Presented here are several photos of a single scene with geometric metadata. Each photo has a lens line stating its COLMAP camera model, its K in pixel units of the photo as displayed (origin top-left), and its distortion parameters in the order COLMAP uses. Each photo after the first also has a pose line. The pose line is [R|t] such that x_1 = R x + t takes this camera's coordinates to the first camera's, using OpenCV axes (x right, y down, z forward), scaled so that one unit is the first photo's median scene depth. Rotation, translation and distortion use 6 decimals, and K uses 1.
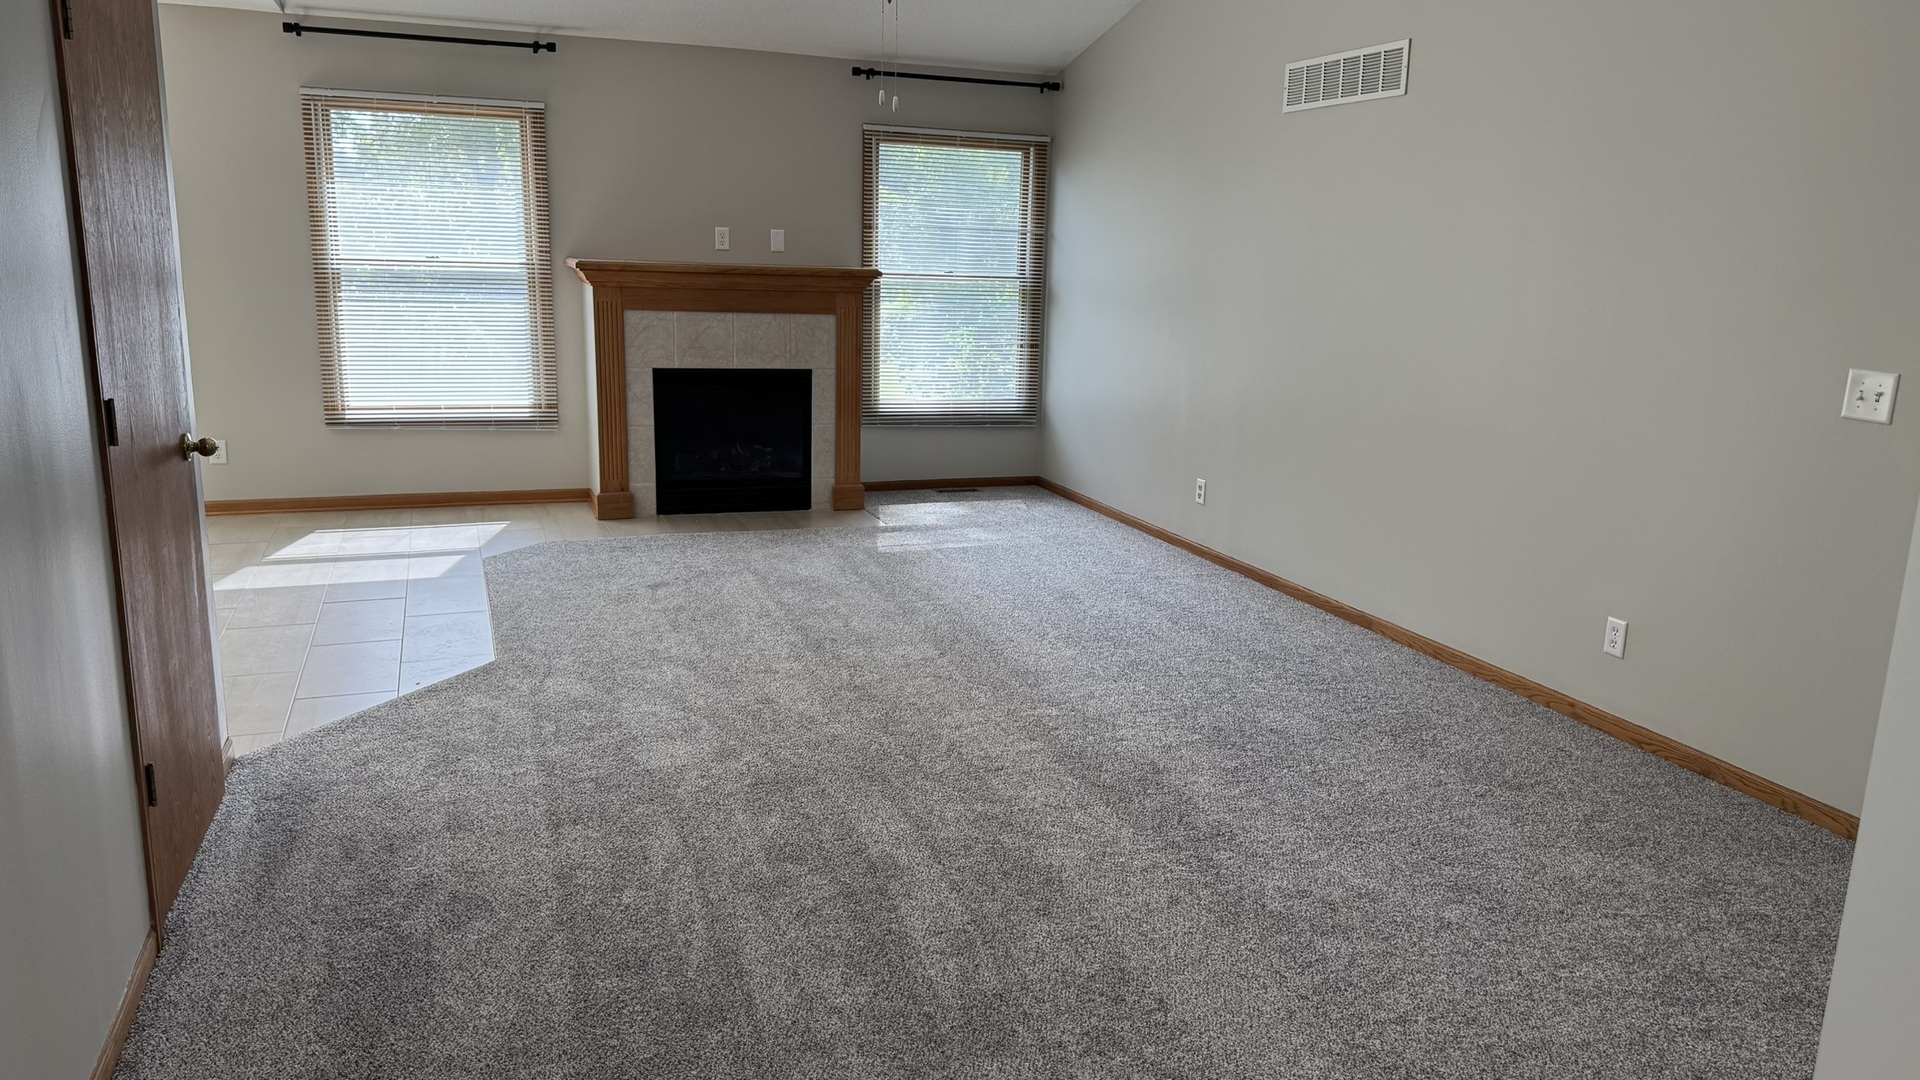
lens RADIAL K [[1381.3, 0, 960.0], [0, 1381.3, 540.0], [0, 0, 1]] dist [0.001064, -0.001298]
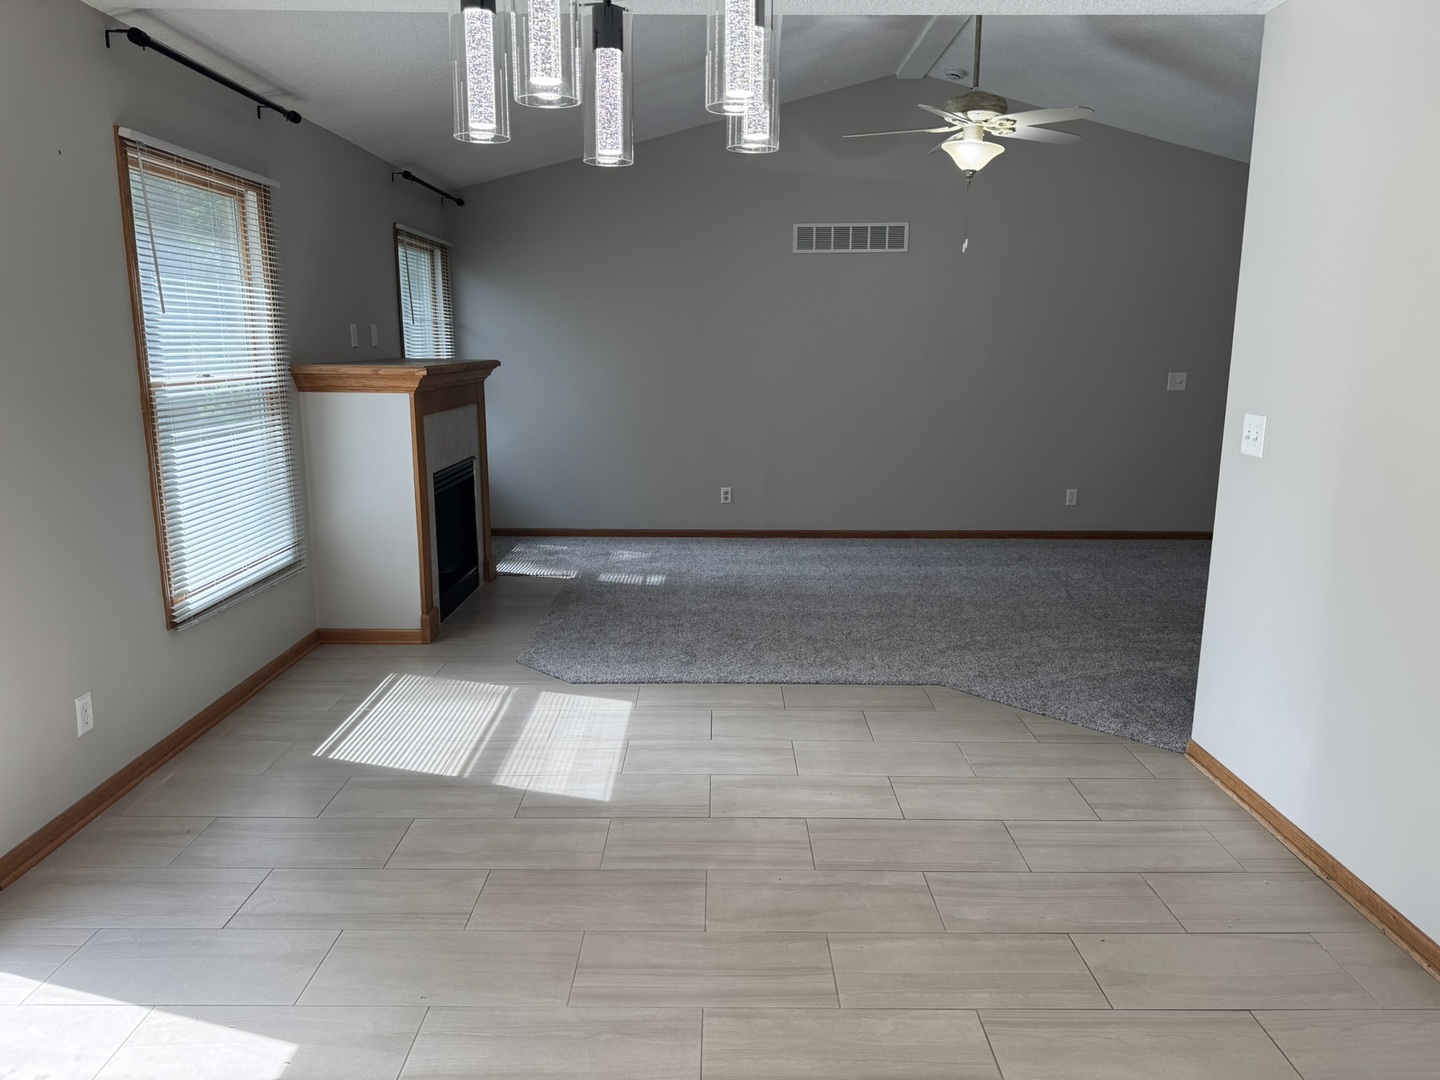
lens RADIAL K [[999.0, 0, 720.0], [0, 999.0, 540.0], [0, 0, 1]] dist [0.003106, 0.000205]
pose [[0.356982, -0.211282, 0.909903, -0.843102], [0.207180, 0.967732, 0.143427, -0.147598], [-0.910846, 0.137313, 0.389236, 0.585995]]
